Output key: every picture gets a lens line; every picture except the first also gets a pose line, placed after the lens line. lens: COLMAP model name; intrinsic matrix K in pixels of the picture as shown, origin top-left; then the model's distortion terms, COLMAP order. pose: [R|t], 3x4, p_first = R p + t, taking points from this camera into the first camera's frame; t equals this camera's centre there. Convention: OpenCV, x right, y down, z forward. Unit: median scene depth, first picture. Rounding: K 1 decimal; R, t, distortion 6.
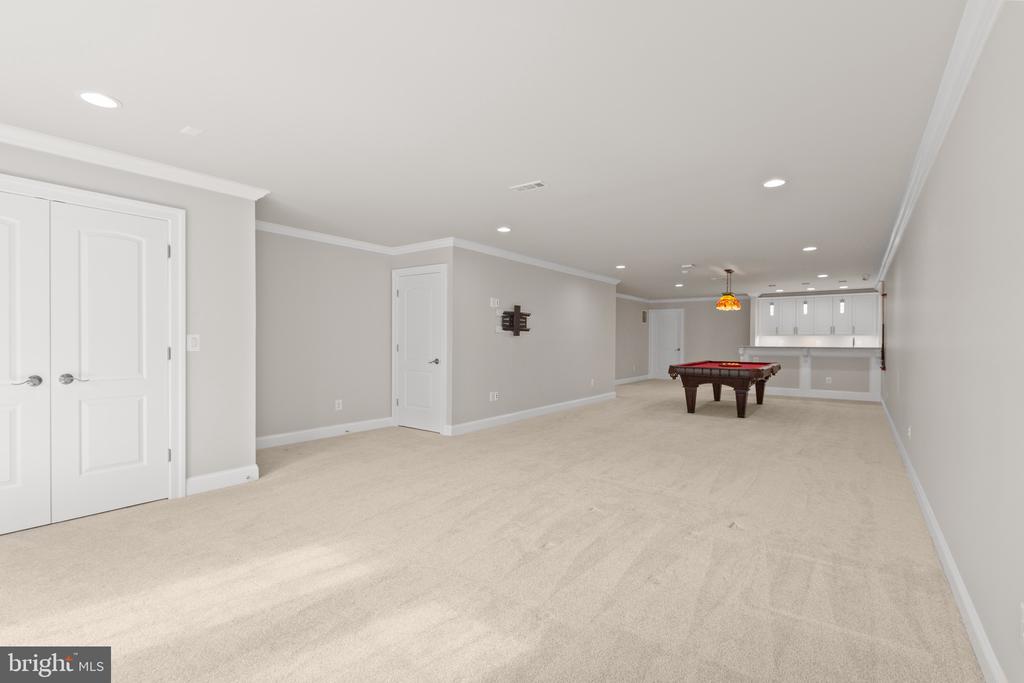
lens RADIAL K [[459.9, 0, 507.1], [0, 459.9, 346.2], [0, 0, 1]] dist [-0.007247, 0.001031]
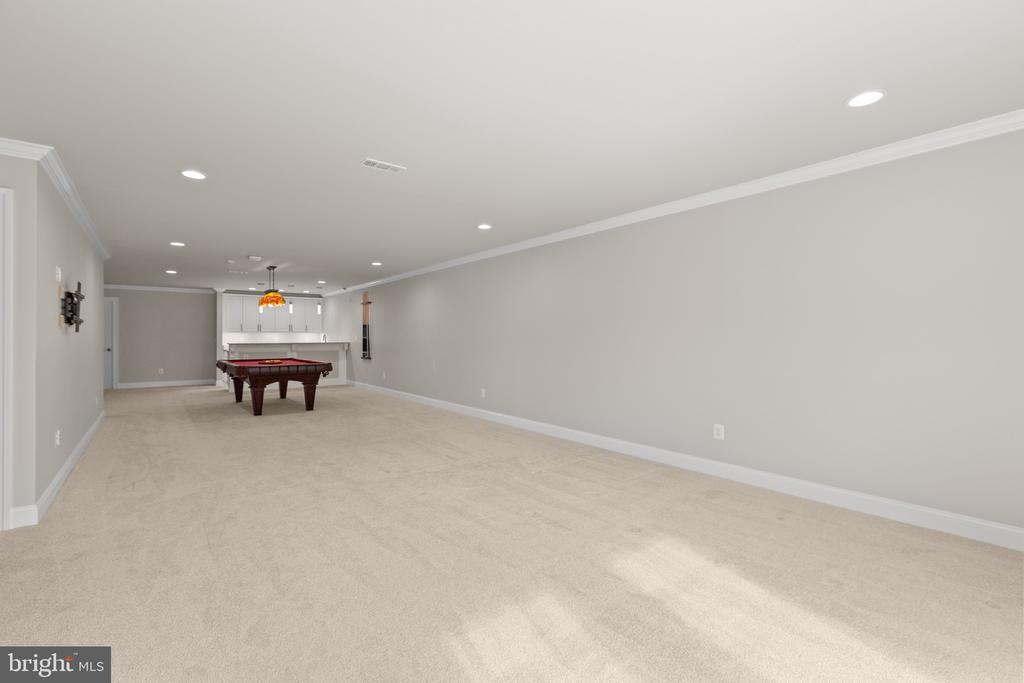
lens RADIAL K [[459.9, 0, 513.2], [0, 459.9, 330.9], [0, 0, 1]] dist [-0.007247, 0.001031]
pose [[0.254313, 0.007794, 0.967091, -0.292342], [0.017796, 0.999761, -0.012737, -0.003942], [-0.966958, 0.020449, 0.254113, 0.206164]]
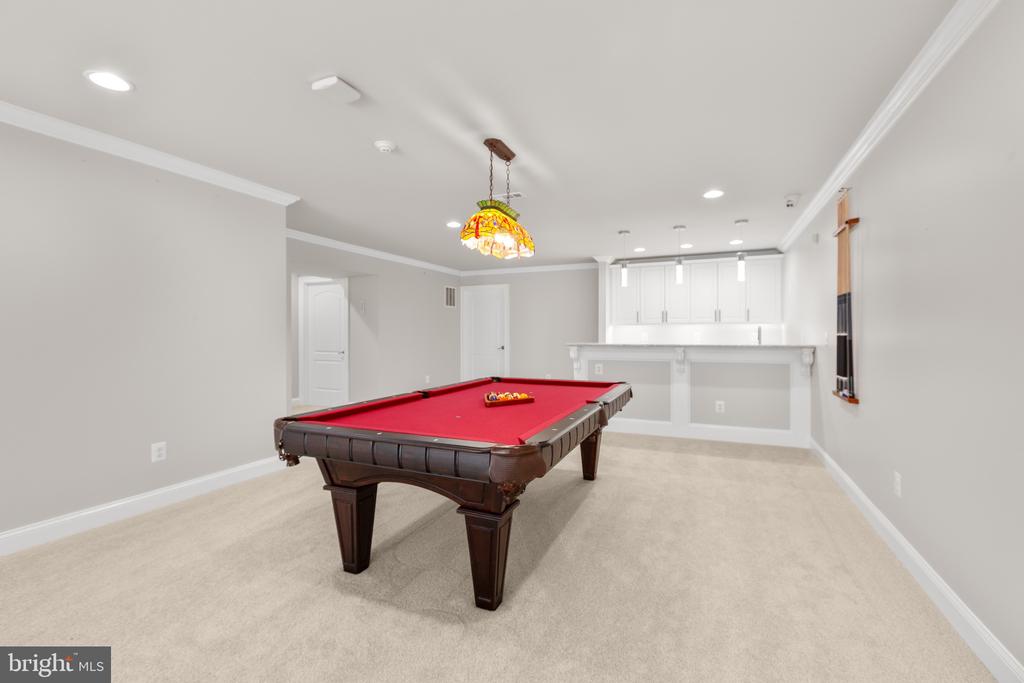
lens RADIAL K [[459.9, 0, 510.6], [0, 459.9, 336.6], [0, 0, 1]] dist [-0.007247, 0.001031]
pose [[0.973144, -0.006297, 0.230112, 0.342397], [0.008229, 0.999938, -0.007439, -0.005580], [-0.230051, 0.009133, 0.973136, 0.536640]]
